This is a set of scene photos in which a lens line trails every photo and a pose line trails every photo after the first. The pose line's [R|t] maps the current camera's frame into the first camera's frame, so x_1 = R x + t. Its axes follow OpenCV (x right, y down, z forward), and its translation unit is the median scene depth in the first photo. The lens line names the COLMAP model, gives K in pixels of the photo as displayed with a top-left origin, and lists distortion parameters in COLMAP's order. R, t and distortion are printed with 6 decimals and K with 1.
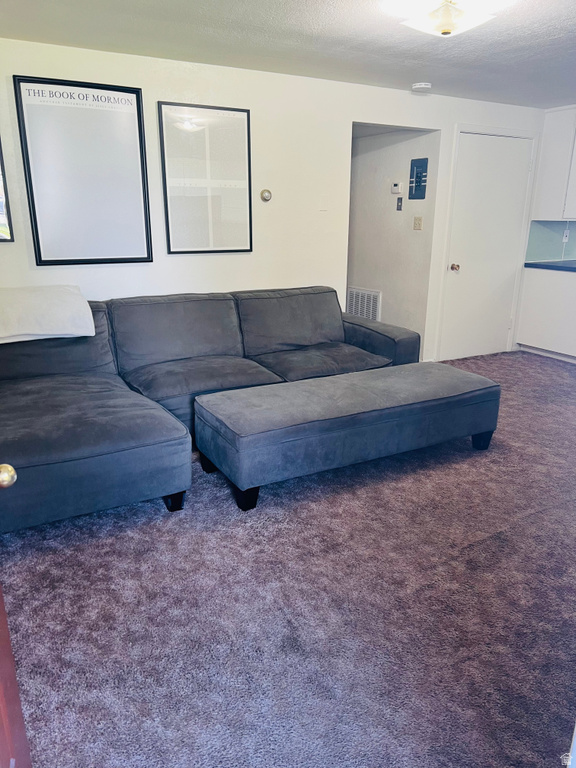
lens RADIAL K [[576.3, 0, 289.0], [0, 576.3, 394.1], [0, 0, 1]] dist [0.052995, -0.061180]
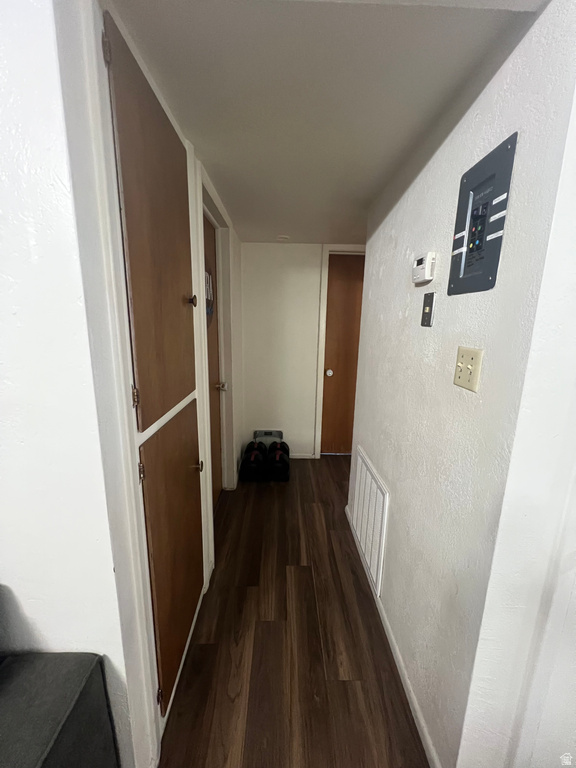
lens RADIAL K [[306.3, 0, 289.0], [0, 306.3, 383.3], [0, 0, 1]] dist [-0.005797, 0.000984]
pose [[0.877638, 0.105675, -0.467530, 0.344086], [-0.157374, 0.984851, -0.072815, -0.414622], [0.452753, 0.137482, 0.880973, 1.300758]]
